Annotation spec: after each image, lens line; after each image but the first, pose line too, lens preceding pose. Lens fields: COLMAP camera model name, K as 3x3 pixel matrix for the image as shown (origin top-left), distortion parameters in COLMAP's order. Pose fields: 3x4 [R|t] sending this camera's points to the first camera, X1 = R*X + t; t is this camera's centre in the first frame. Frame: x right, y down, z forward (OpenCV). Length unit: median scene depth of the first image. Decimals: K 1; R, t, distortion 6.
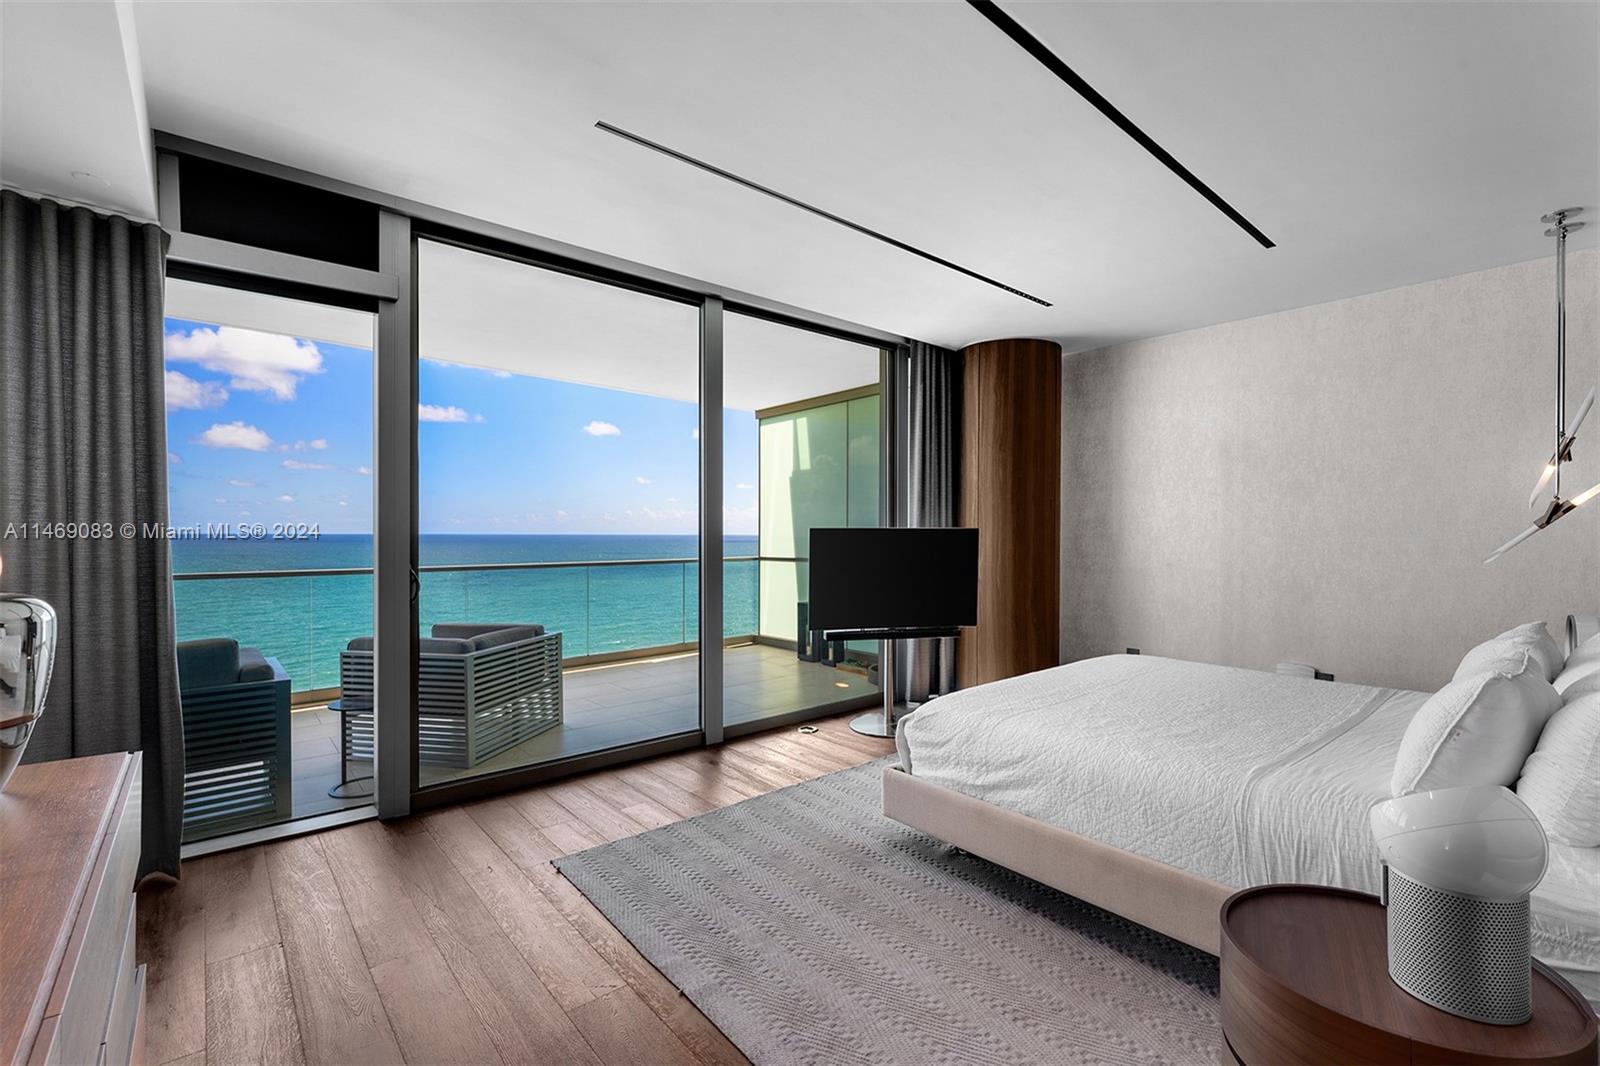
lens RADIAL K [[688.9, 0, 796.8], [0, 688.9, 540.1], [0, 0, 1]] dist [-0.000097, -0.000060]
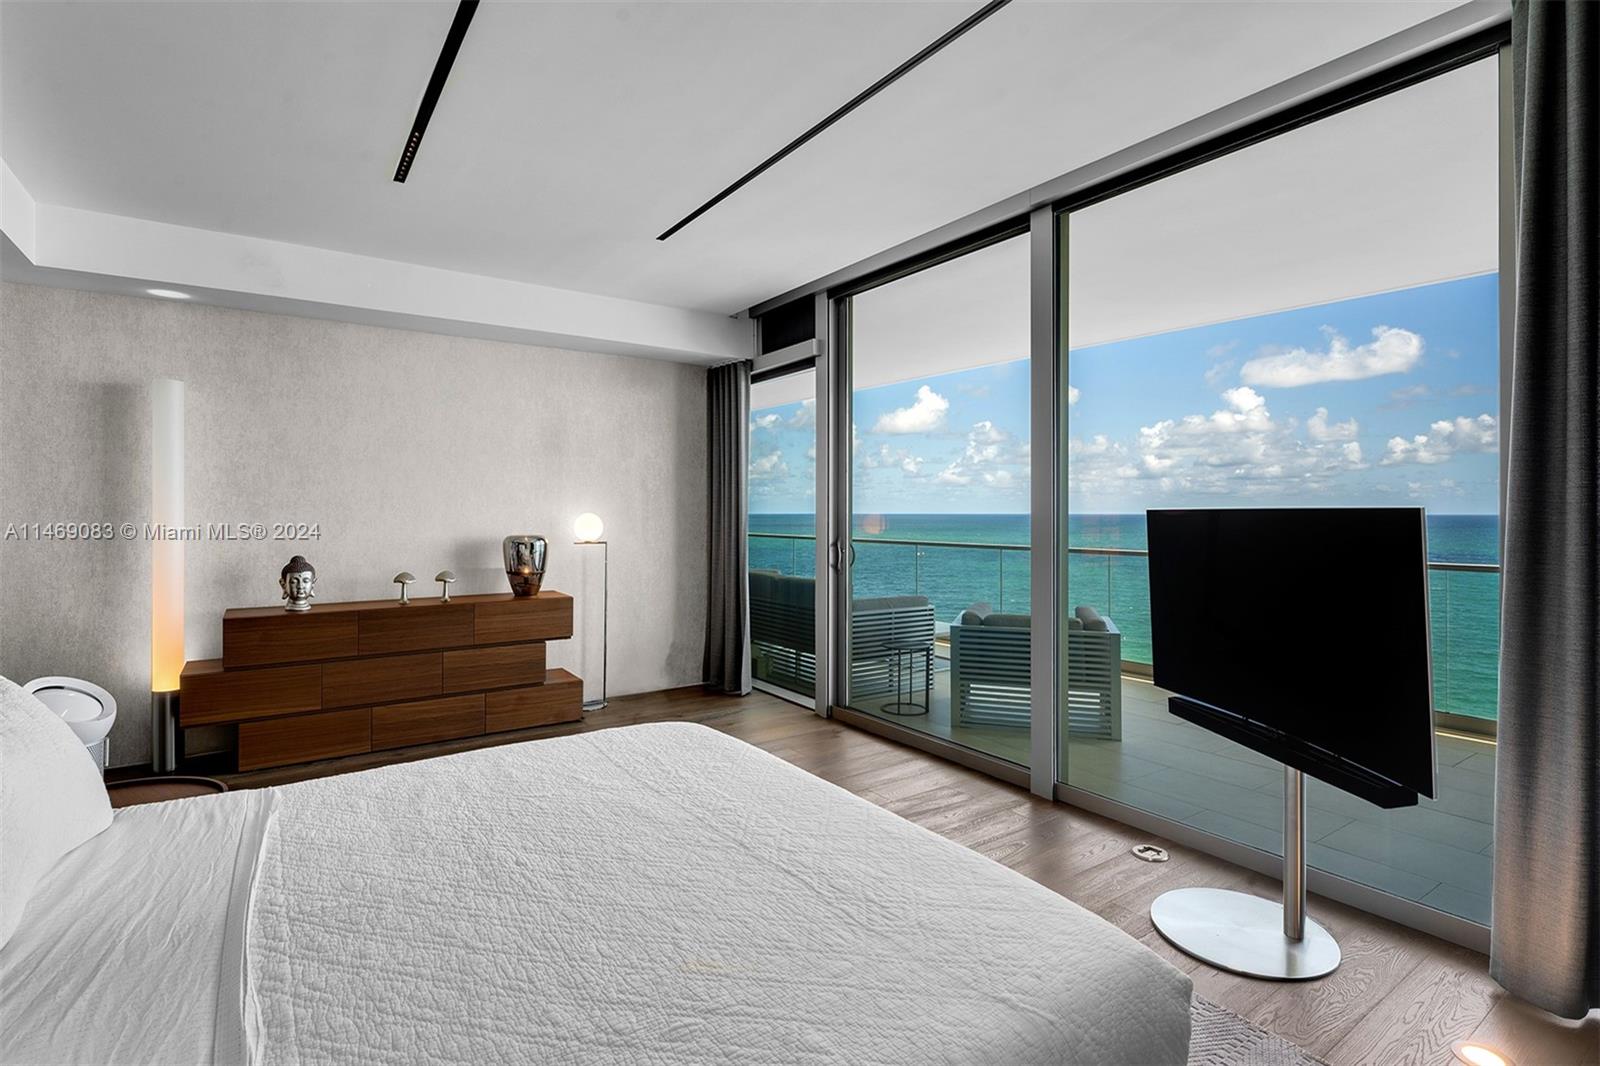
lens RADIAL K [[787.2, 0, 831.1], [0, 787.2, 507.1], [0, 0, 1]] dist [0.001685, -0.000080]
pose [[-0.083915, -0.005352, -0.996459, 0.843109], [-0.008169, 0.999956, -0.004683, -0.017447], [0.996439, 0.007747, -0.083955, 0.929099]]
